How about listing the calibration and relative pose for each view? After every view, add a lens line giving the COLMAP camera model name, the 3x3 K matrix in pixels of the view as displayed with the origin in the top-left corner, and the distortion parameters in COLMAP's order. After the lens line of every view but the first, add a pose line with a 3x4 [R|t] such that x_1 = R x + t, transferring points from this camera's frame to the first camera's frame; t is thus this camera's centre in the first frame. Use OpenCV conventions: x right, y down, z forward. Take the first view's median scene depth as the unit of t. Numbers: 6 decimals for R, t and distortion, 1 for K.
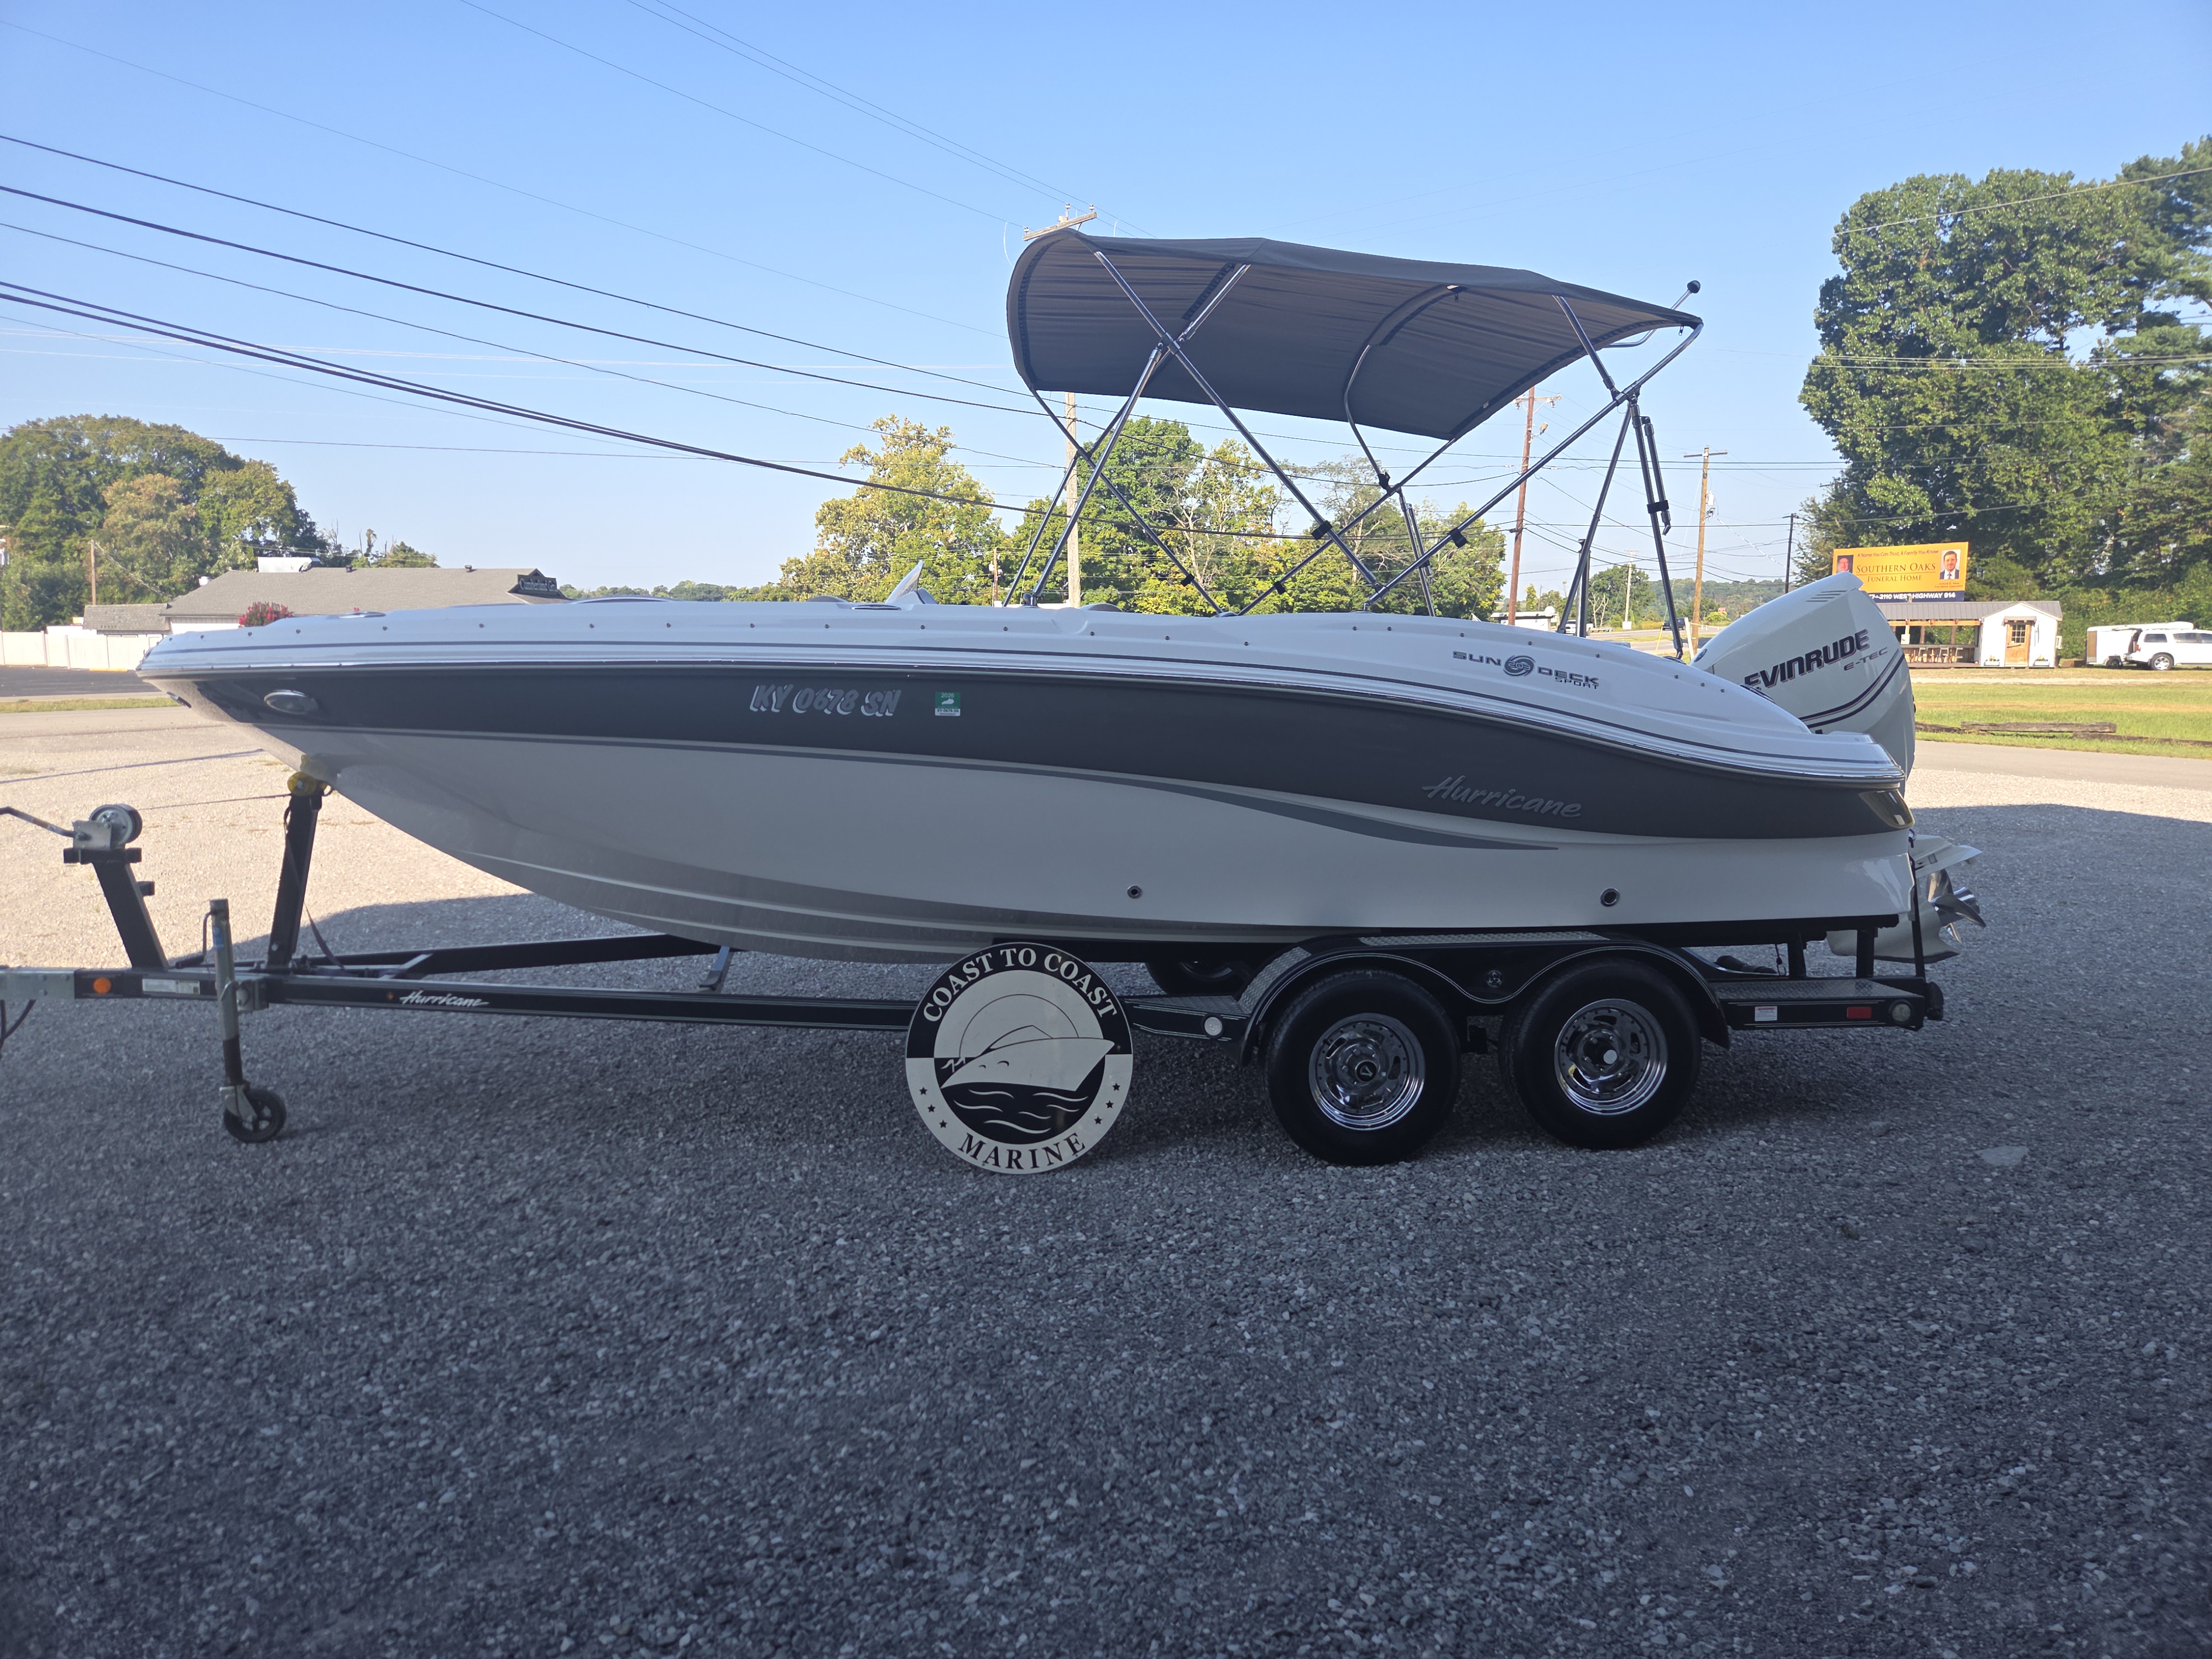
lens RADIAL K [[1476.3, 0, 1106.0], [0, 1476.3, 829.5], [0, 0, 1]] dist [0.069097, -0.046945]
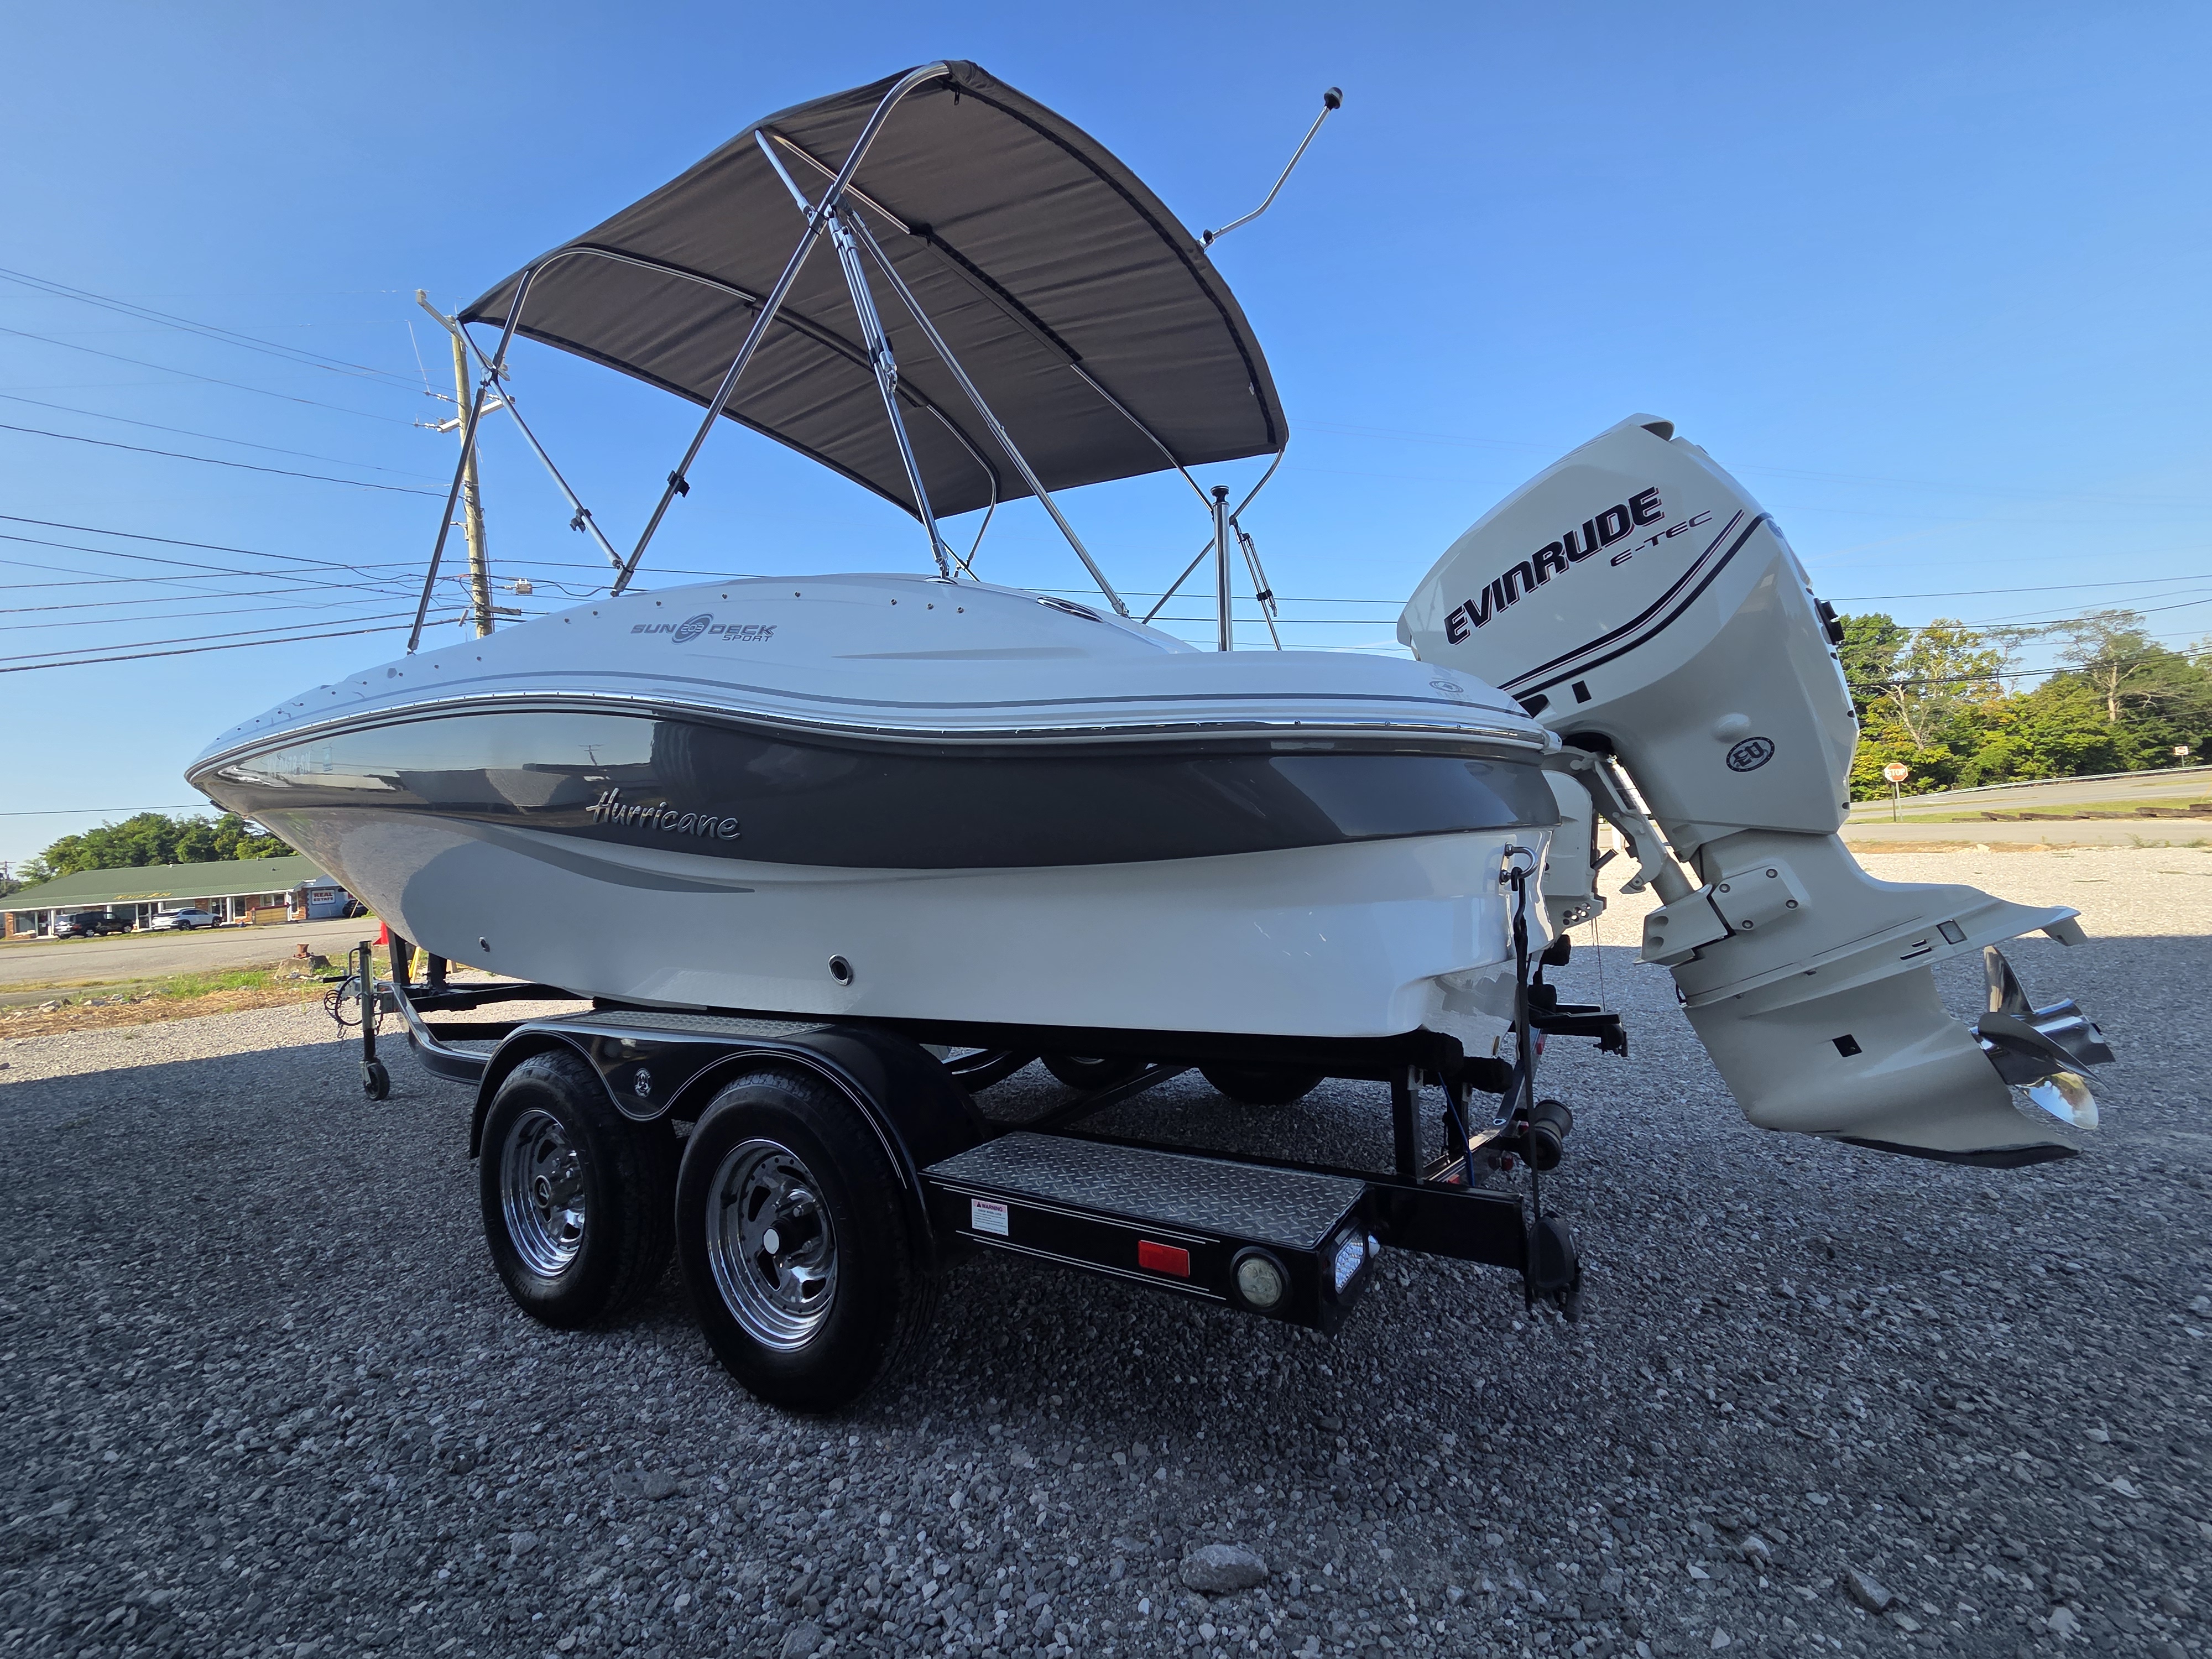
lens RADIAL K [[927.2, 0, 1100.6], [0, 927.2, 816.4], [0, 0, 1]] dist [0.002495, 0.000931]
pose [[0.781605, -0.065207, -0.620357, 0.548742], [-0.016315, 0.992044, -0.124832, 0.025906], [0.623561, 0.107690, 0.774322, 0.638907]]
